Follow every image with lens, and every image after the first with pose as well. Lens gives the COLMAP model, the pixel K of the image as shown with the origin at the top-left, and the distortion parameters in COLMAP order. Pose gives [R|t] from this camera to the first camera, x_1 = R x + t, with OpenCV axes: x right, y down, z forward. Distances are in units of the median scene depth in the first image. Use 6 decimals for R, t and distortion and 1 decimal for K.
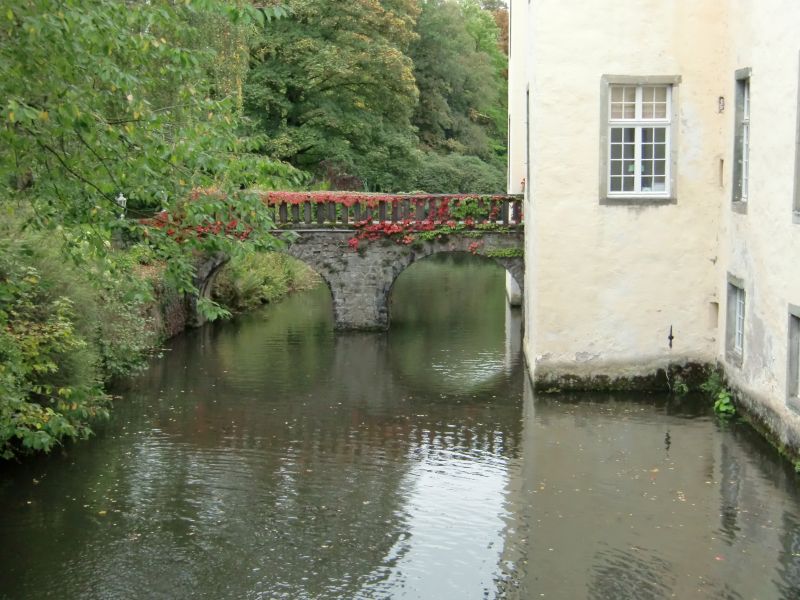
lens RADIAL K [[1140.5, 0, 419.7], [0, 1140.5, 280.6], [0, 0, 1]] dist [-0.033533, 0.000000]
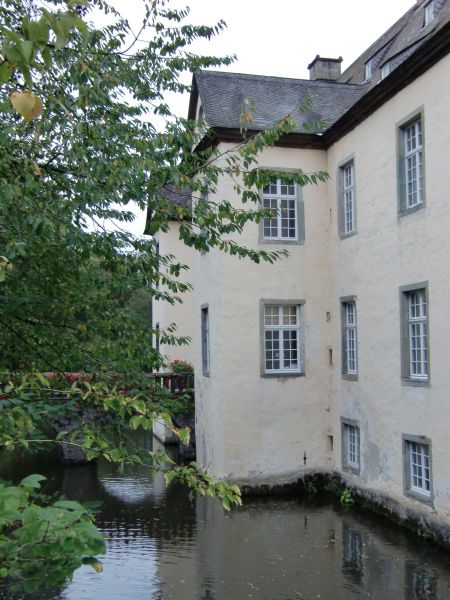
lens RADIAL K [[720.9, 0, 222.5], [0, 720.9, 315.8], [0, 0, 1]] dist [-0.040451, 0.000000]
pose [[0.967834, -0.000577, 0.251589, -0.153958], [0.039037, 0.988231, -0.147903, -0.003909], [-0.248542, 0.152966, 0.956466, 0.016065]]
